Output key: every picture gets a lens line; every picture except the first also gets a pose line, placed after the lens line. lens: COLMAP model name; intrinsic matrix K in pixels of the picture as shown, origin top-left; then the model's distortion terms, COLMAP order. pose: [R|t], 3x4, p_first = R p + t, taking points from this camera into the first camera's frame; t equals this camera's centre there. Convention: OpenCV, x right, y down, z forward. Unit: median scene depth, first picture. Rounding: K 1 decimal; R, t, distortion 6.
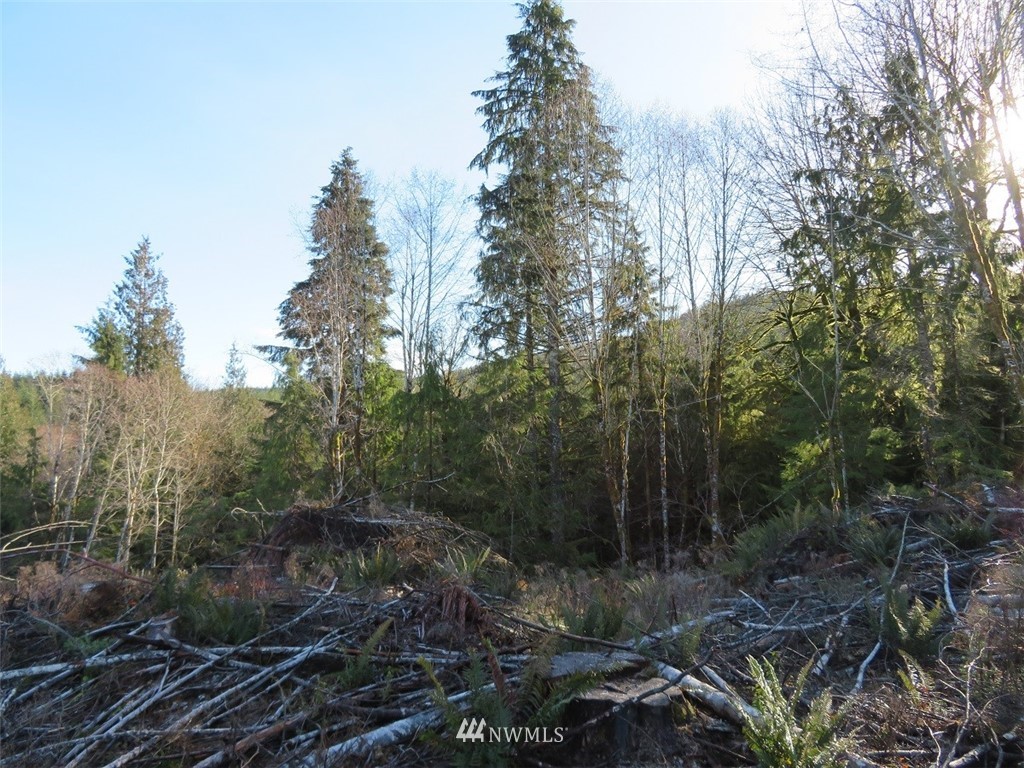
lens RADIAL K [[719.0, 0, 512.0], [0, 719.0, 384.0], [0, 0, 1]] dist [0.024424, -0.049847]
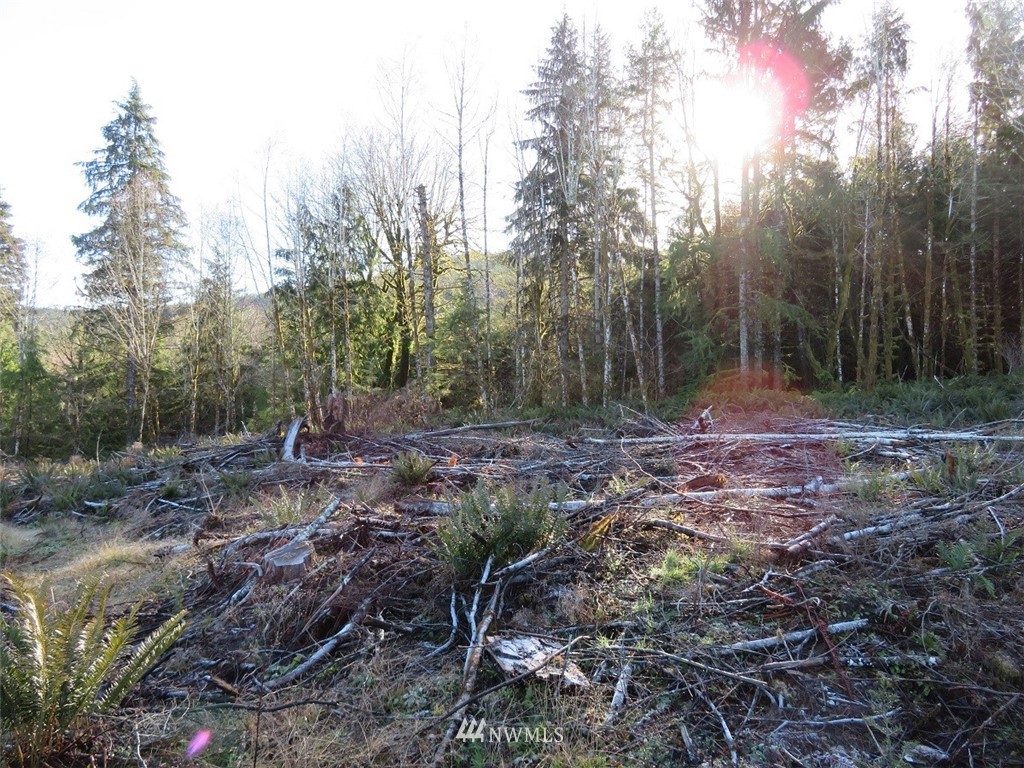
lens RADIAL K [[719.0, 0, 512.0], [0, 719.0, 384.0], [0, 0, 1]] dist [0.024424, -0.049847]
pose [[0.935946, 0.018797, 0.351641, 0.200390], [-0.045798, 0.996591, 0.068626, -0.074591], [-0.349152, -0.080335, 0.933616, -0.519998]]
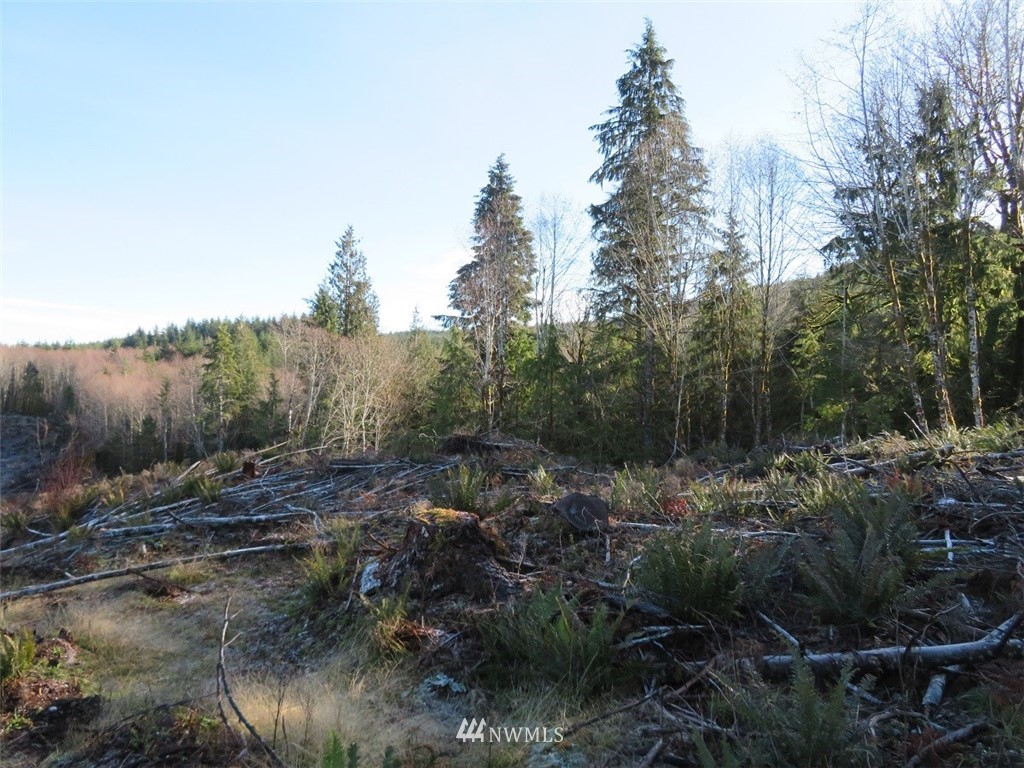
lens RADIAL K [[719.0, 0, 512.0], [0, 719.0, 384.0], [0, 0, 1]] dist [0.024424, -0.049847]
pose [[0.973025, 0.022249, -0.229624, 0.087772], [-0.004094, 0.996847, 0.079240, -0.033585], [0.230663, -0.076163, 0.970048, -0.242691]]
